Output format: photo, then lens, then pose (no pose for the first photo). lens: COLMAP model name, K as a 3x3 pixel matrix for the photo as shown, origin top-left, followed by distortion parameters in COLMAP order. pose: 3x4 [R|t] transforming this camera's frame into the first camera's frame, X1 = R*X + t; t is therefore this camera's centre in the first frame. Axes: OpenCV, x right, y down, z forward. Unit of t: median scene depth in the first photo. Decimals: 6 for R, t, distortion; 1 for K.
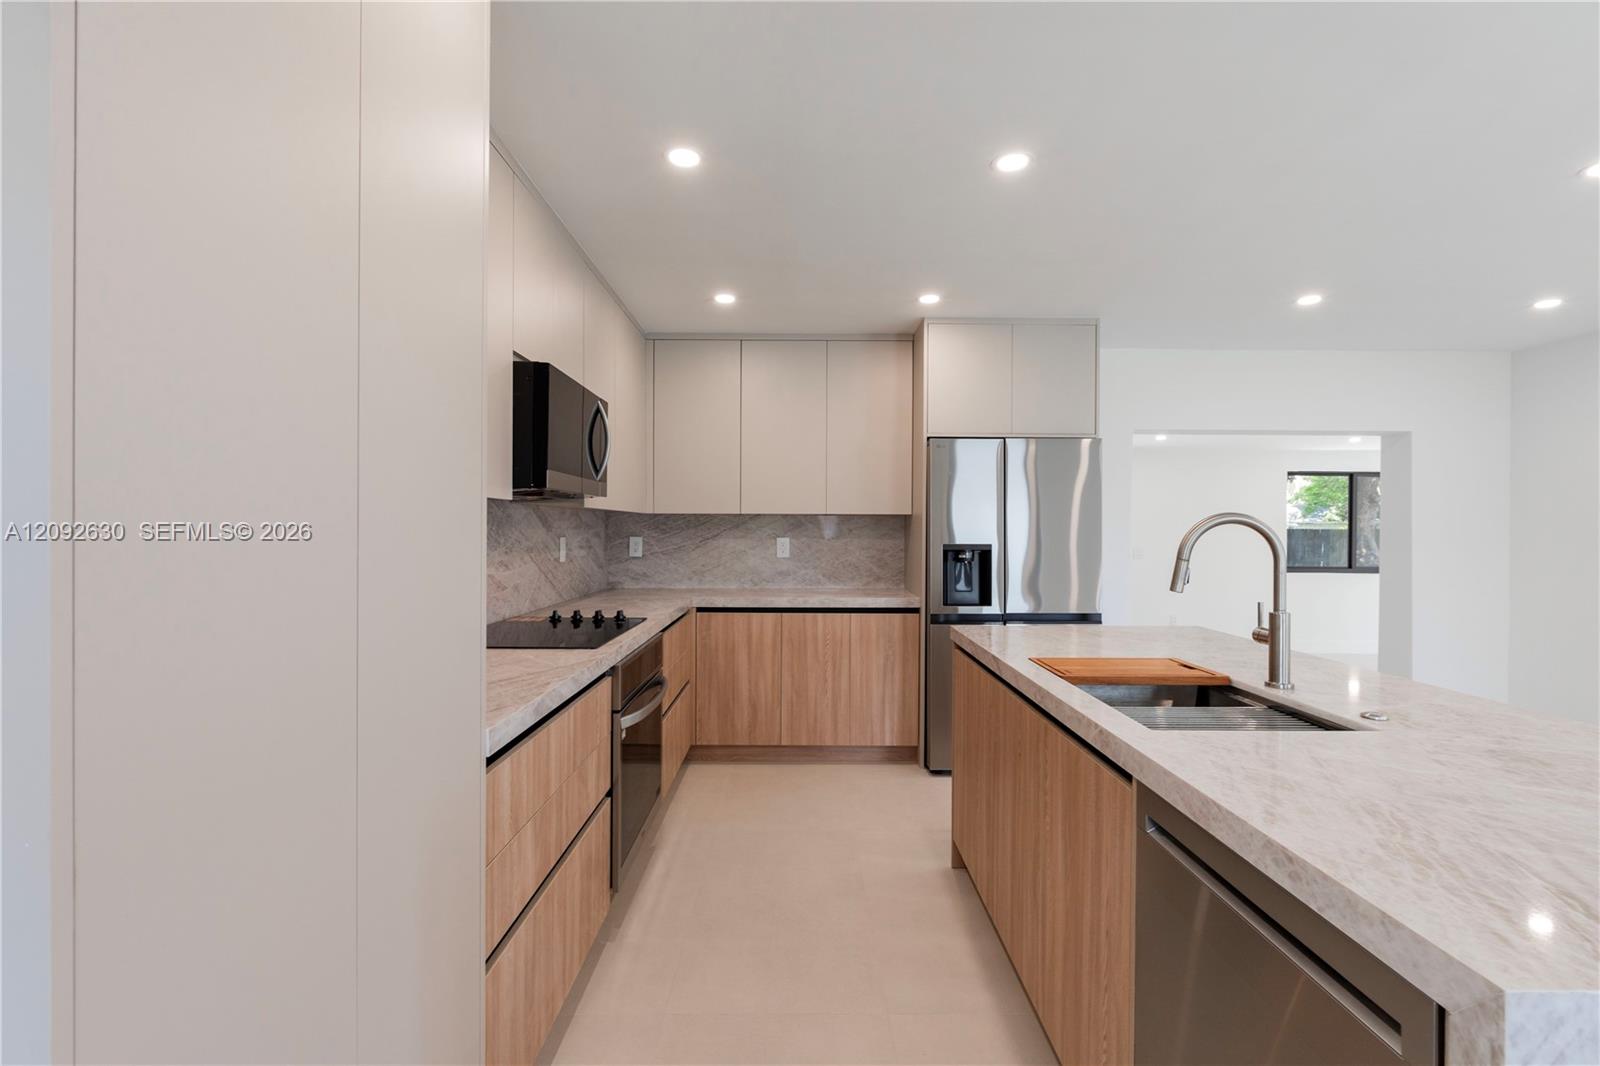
lens RADIAL K [[737.6, 0, 802.1], [0, 737.6, 532.0], [0, 0, 1]] dist [-0.003907, 0.000056]
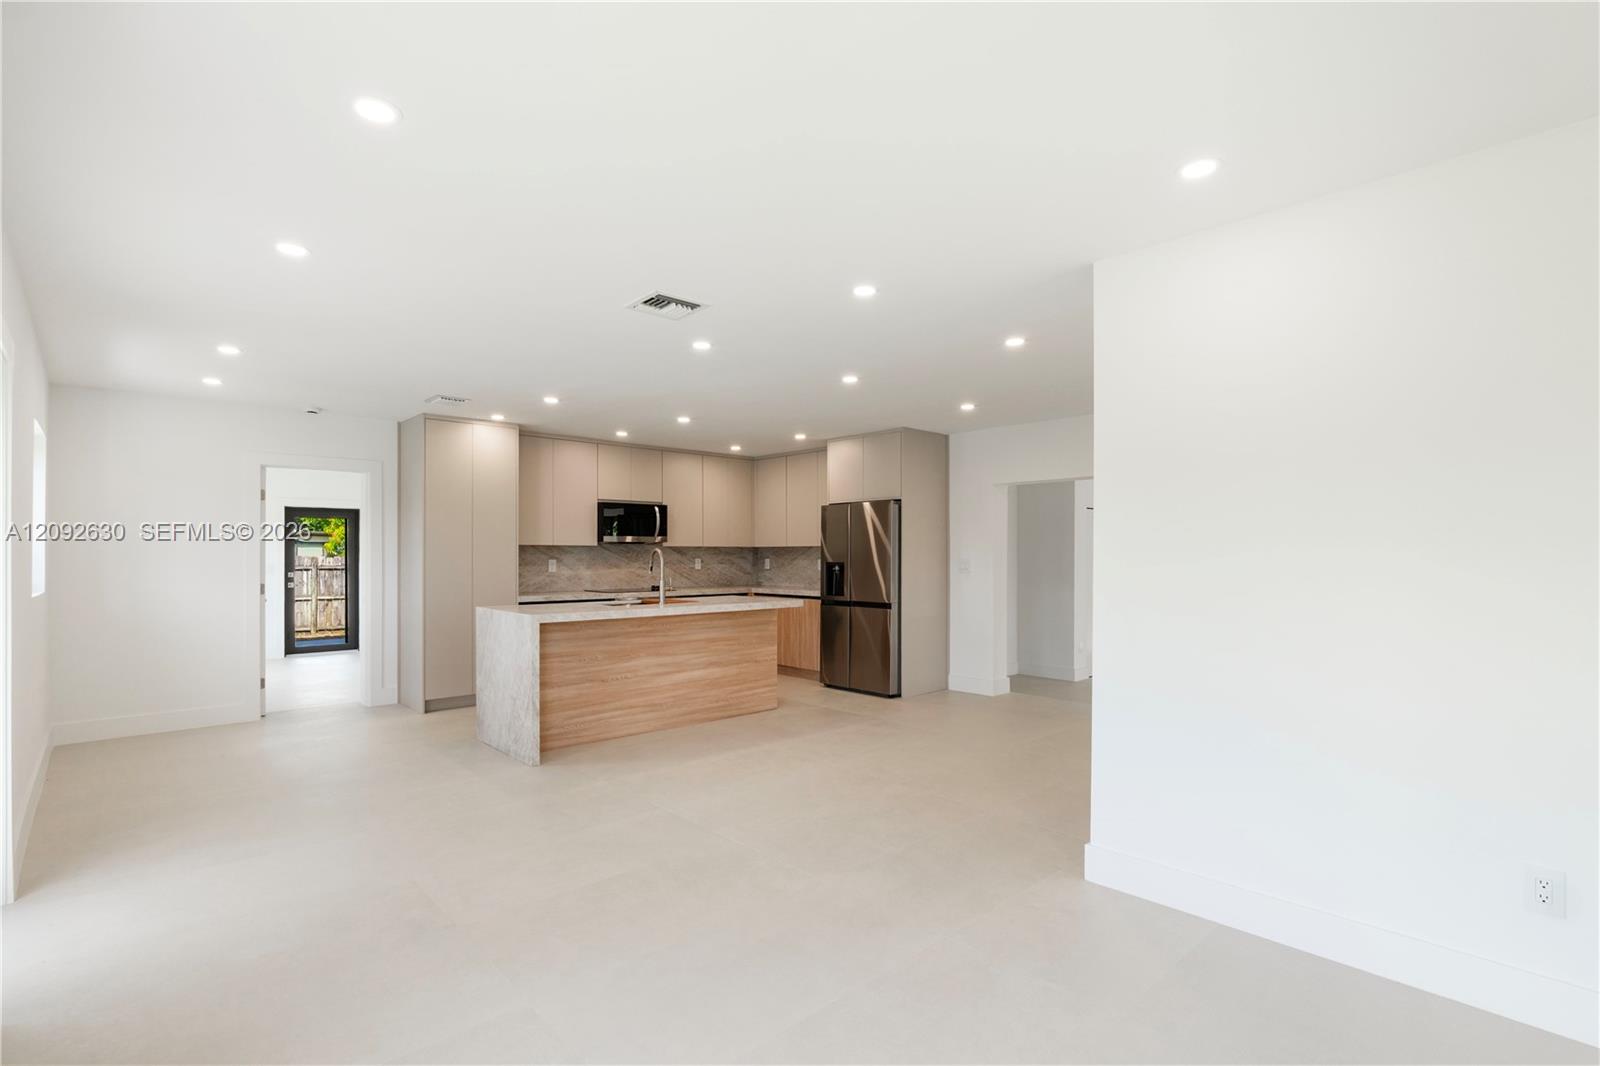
lens RADIAL K [[752.6, 0, 791.4], [0, 752.6, 555.3], [0, 0, 1]] dist [-0.000664, -0.000058]
pose [[0.669640, -0.004243, -0.742674, 1.474884], [0.000621, 0.999987, -0.005153, 0.008915], [0.742686, 0.002989, 0.669633, -0.320104]]
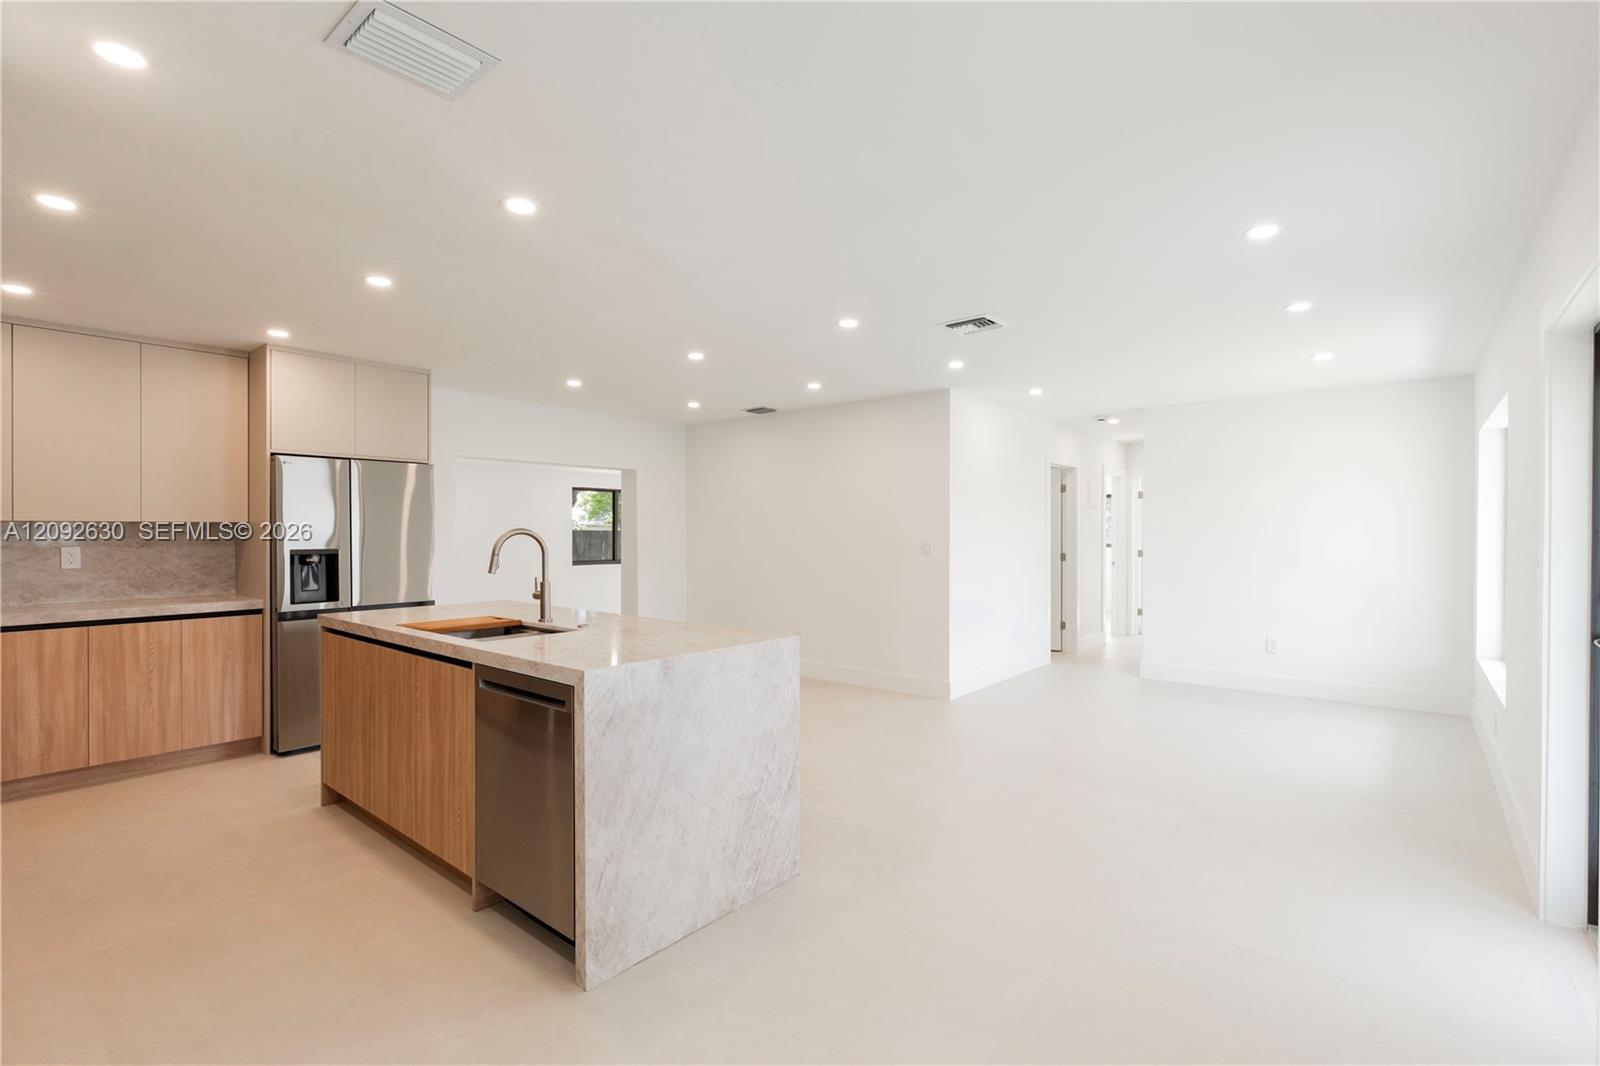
lens RADIAL K [[737.6, 0, 802.1], [0, 737.6, 532.0], [0, 0, 1]] dist [-0.003907, 0.000056]
pose [[0.642637, -0.006674, 0.766142, -0.160458], [0.006834, 0.999972, 0.002979, -0.008161], [-0.766140, 0.003321, 0.642665, -0.307885]]
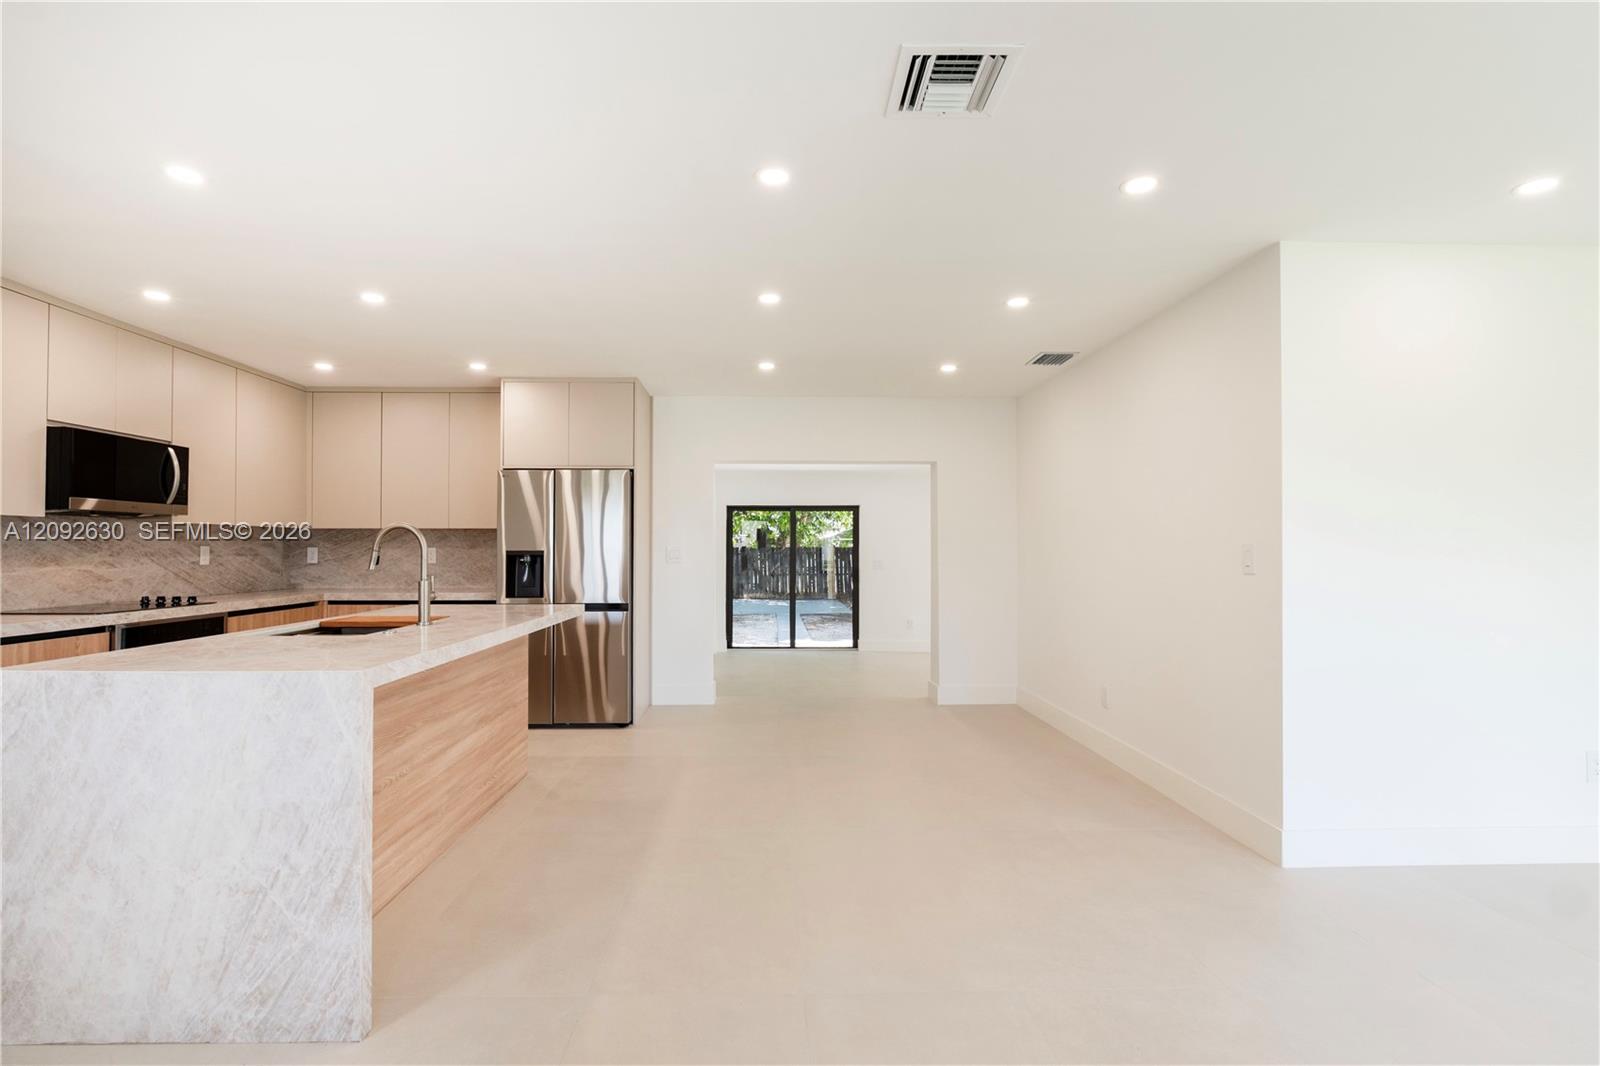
lens RADIAL K [[750.4, 0, 779.7], [0, 750.4, 536.0], [0, 0, 1]] dist [-0.004149, 0.000726]
pose [[0.999881, -0.003873, 0.014936, 0.627200], [0.004183, 0.999776, -0.020756, 0.019469], [-0.014852, 0.020816, 0.999673, -0.323647]]
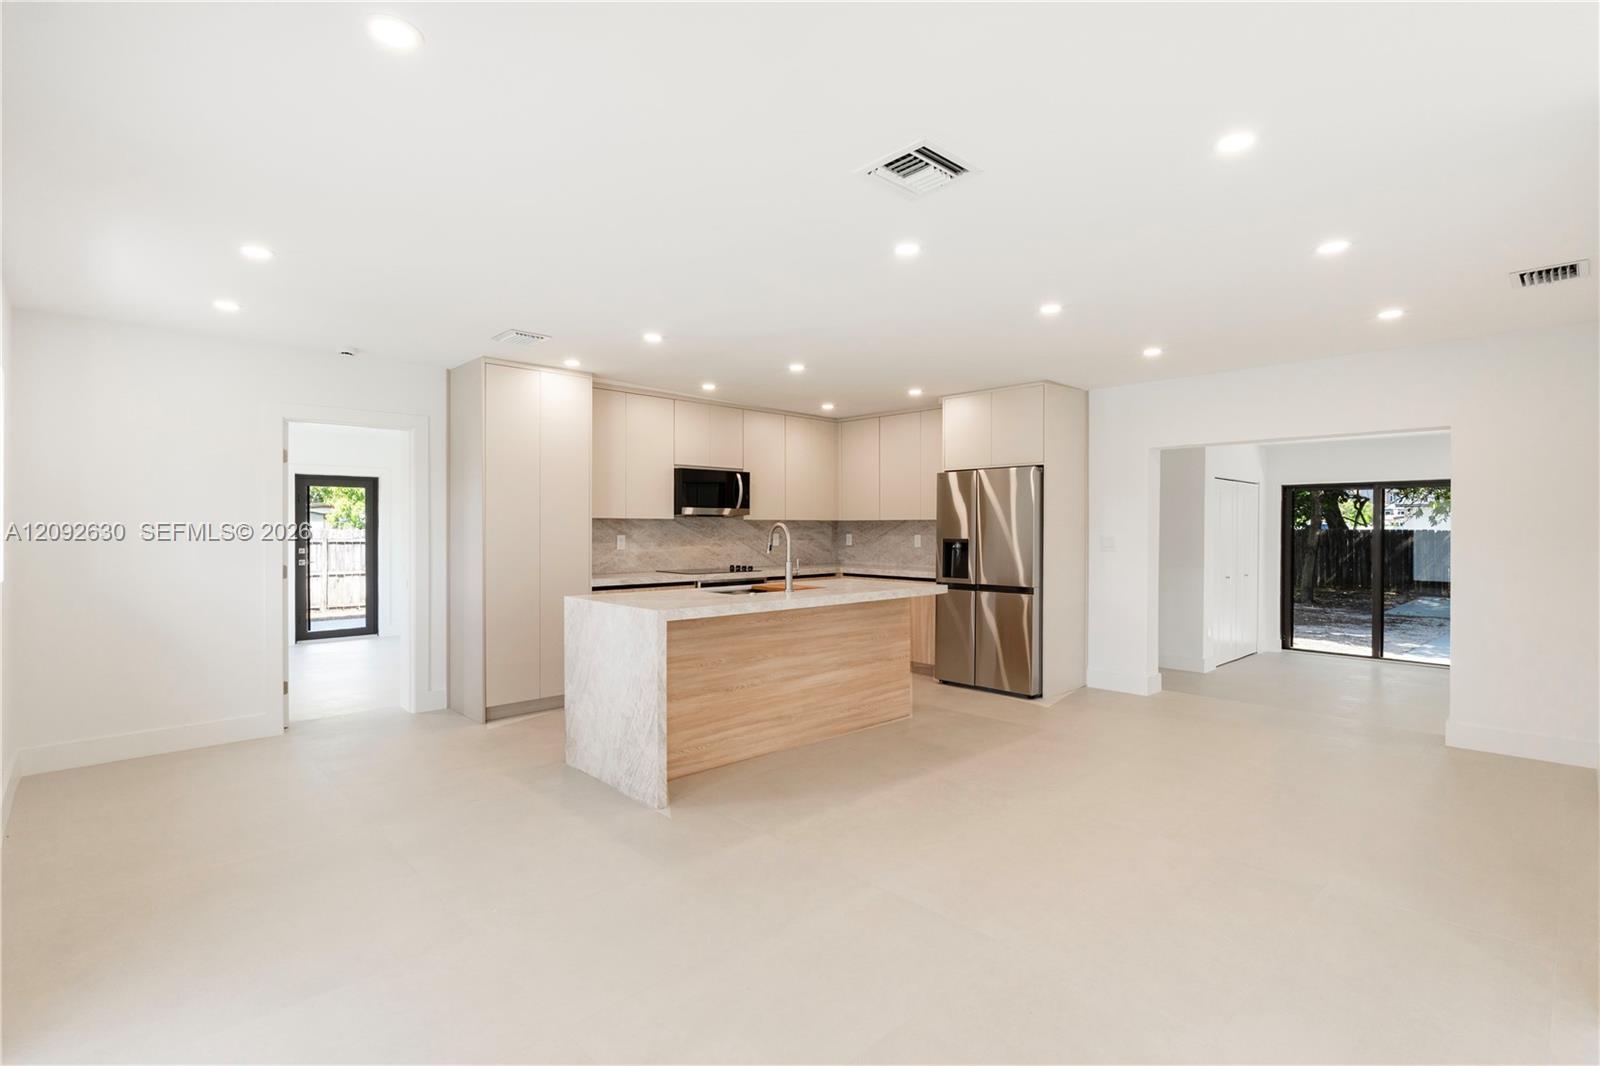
lens RADIAL K [[747.8, 0, 800.0], [0, 747.8, 533.0], [0, 0, 1]] dist [-0.002332, -0.000055]
pose [[0.684810, 0.001928, -0.728719, 1.108003], [-0.001065, 0.999998, 0.001646, 0.002181], [0.728721, -0.000351, 0.684811, -0.319078]]
